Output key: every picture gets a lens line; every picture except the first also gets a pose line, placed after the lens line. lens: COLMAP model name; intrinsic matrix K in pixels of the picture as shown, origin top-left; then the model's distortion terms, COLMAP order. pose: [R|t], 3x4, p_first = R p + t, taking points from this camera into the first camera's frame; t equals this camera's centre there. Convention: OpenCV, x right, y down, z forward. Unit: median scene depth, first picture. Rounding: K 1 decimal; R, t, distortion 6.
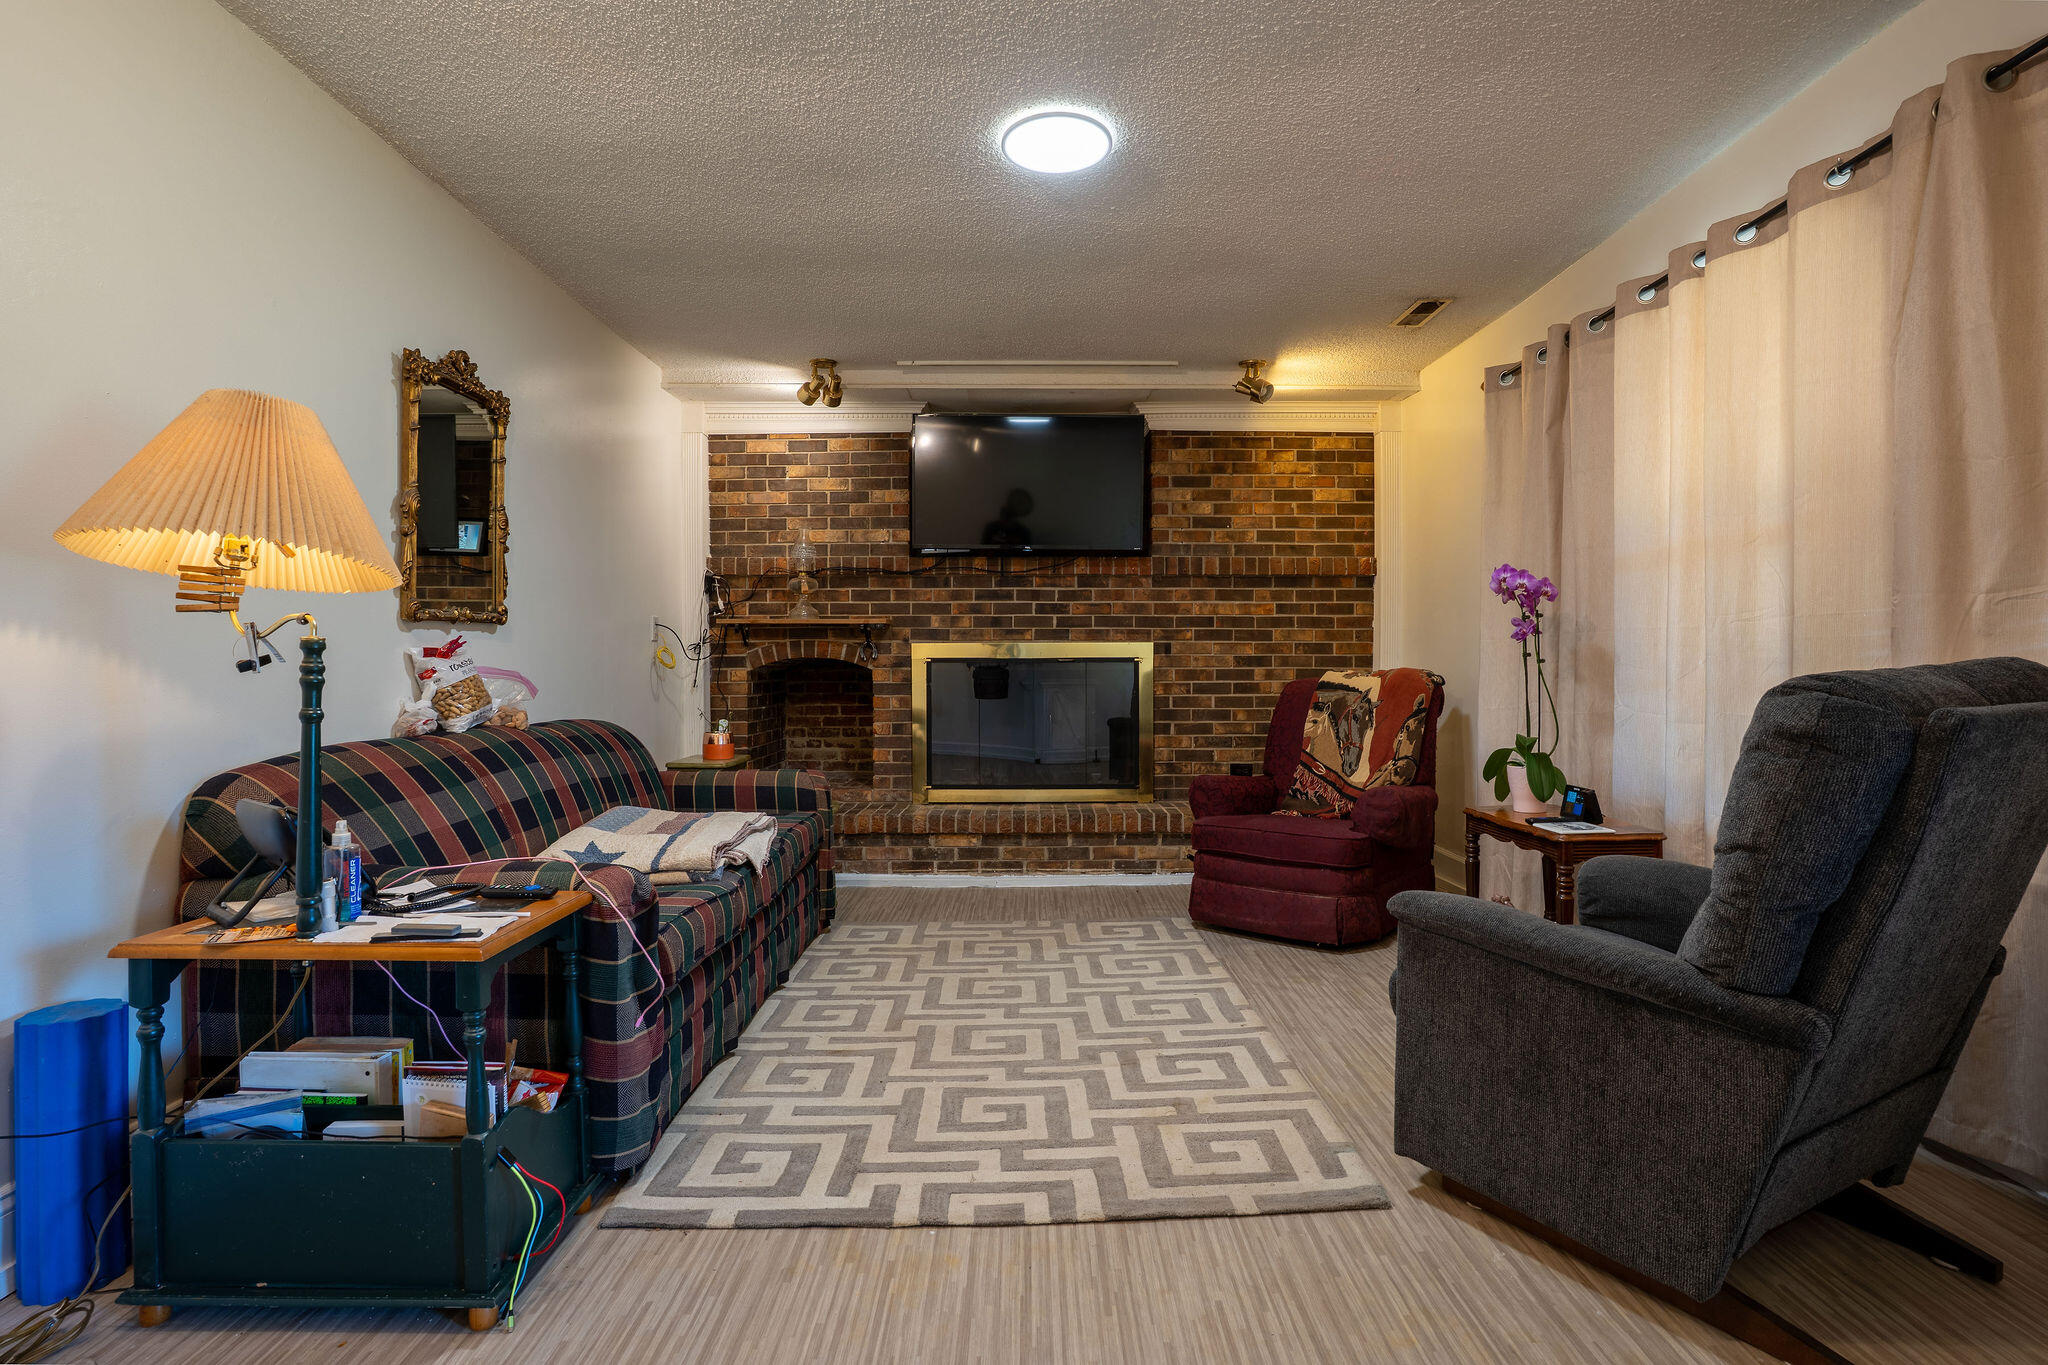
lens RADIAL K [[1019.3, 0, 1016.0], [0, 1019.3, 672.0], [0, 0, 1]] dist [-0.086981, 0.042456]
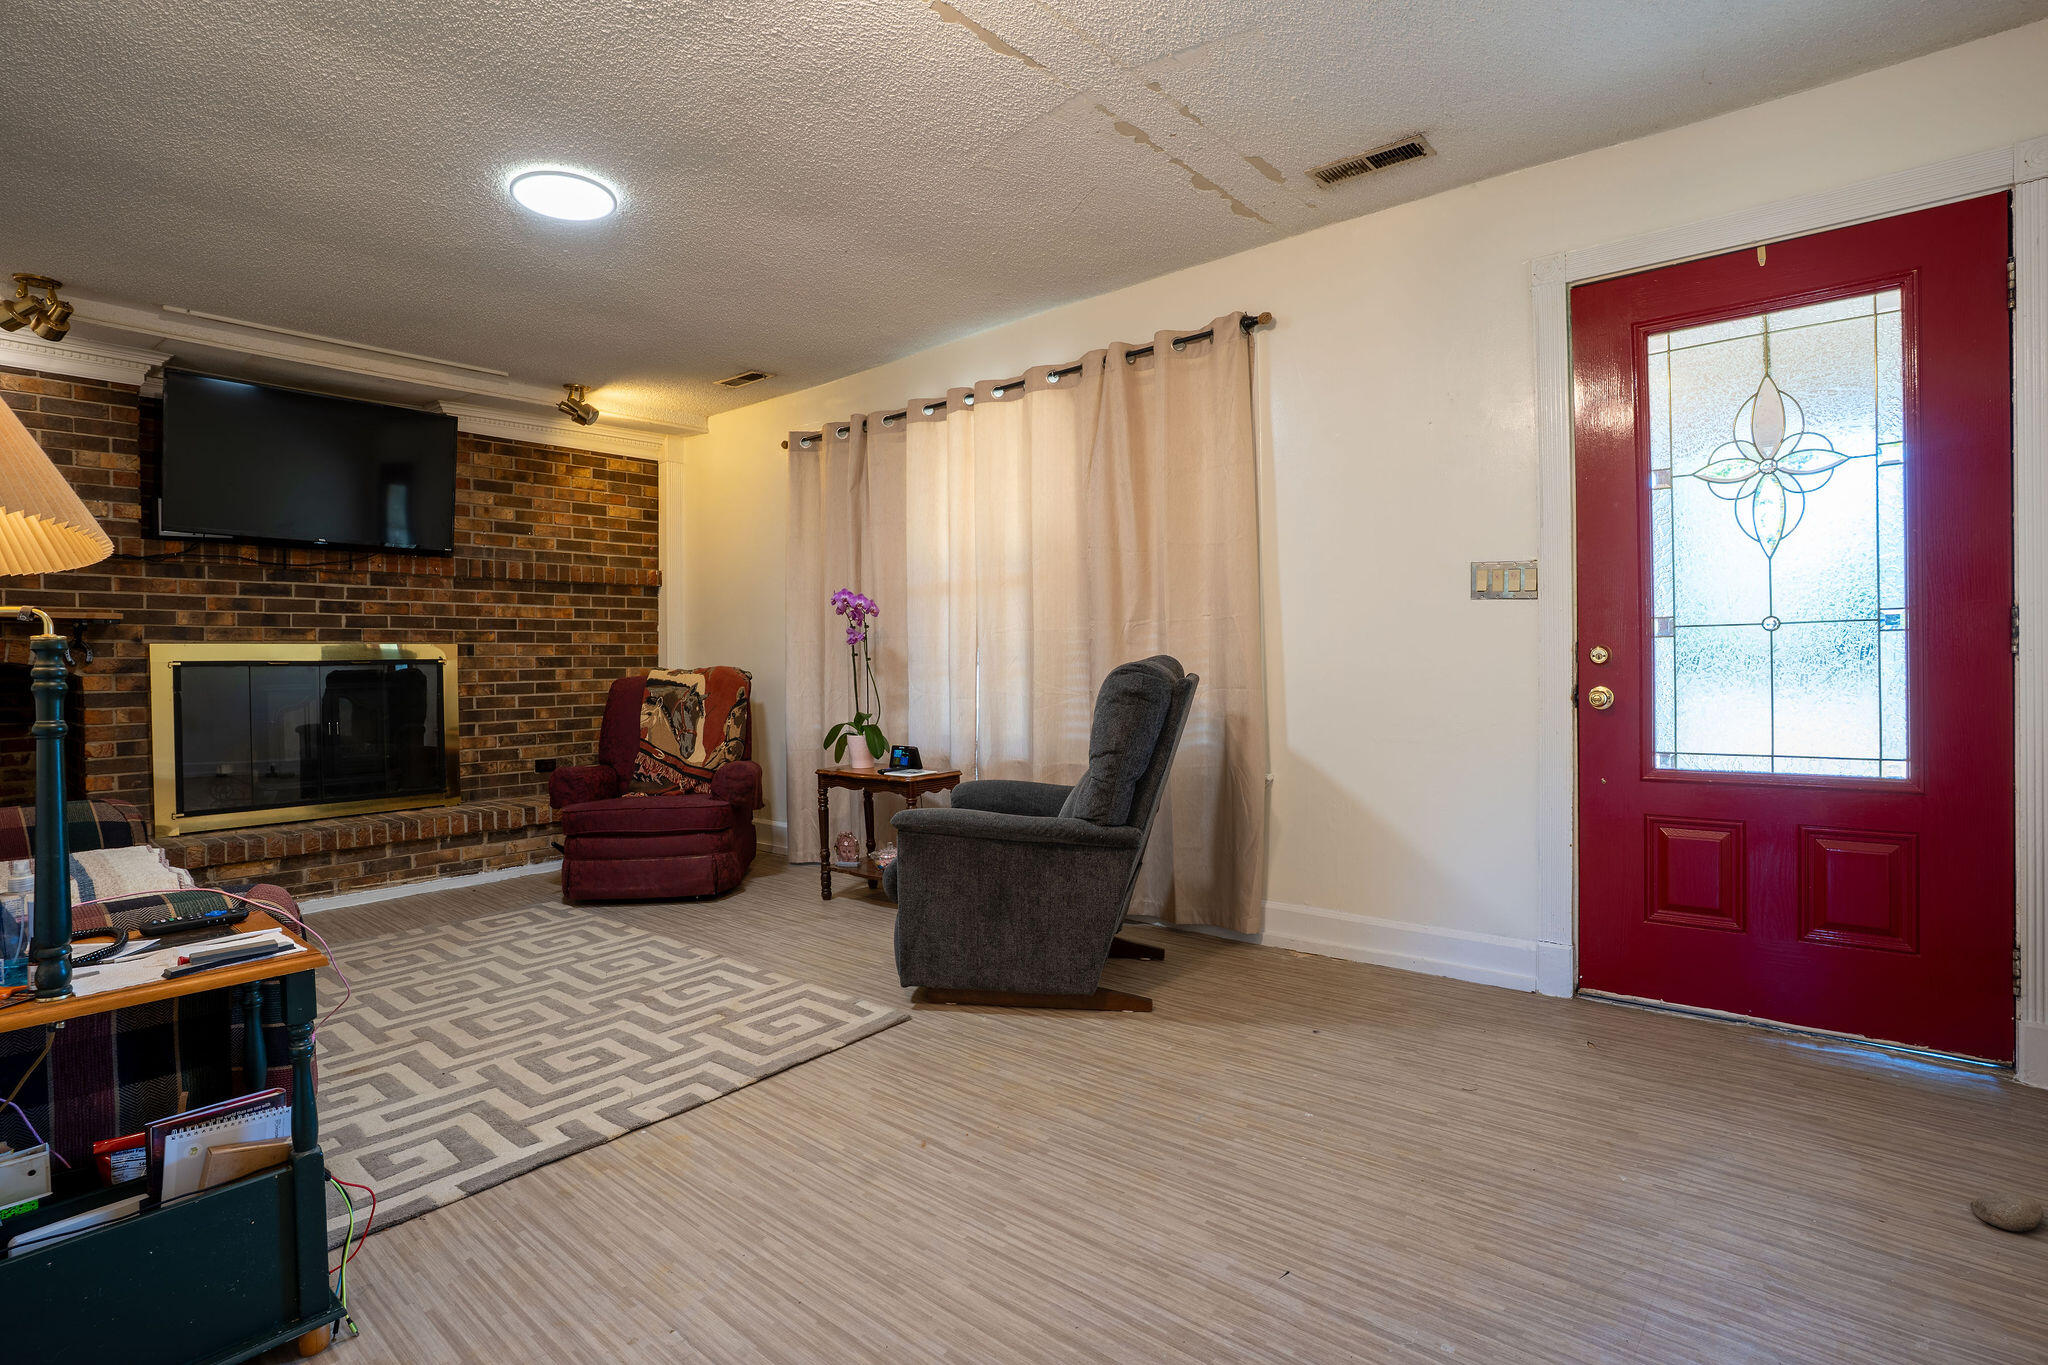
lens RADIAL K [[1019.3, 0, 1016.0], [0, 1019.3, 672.0], [0, 0, 1]] dist [-0.086981, 0.042456]
pose [[0.648999, -0.014864, 0.760644, -0.324287], [0.015604, 0.999859, 0.006225, 0.000978], [-0.760629, 0.007829, 0.649139, -0.062763]]
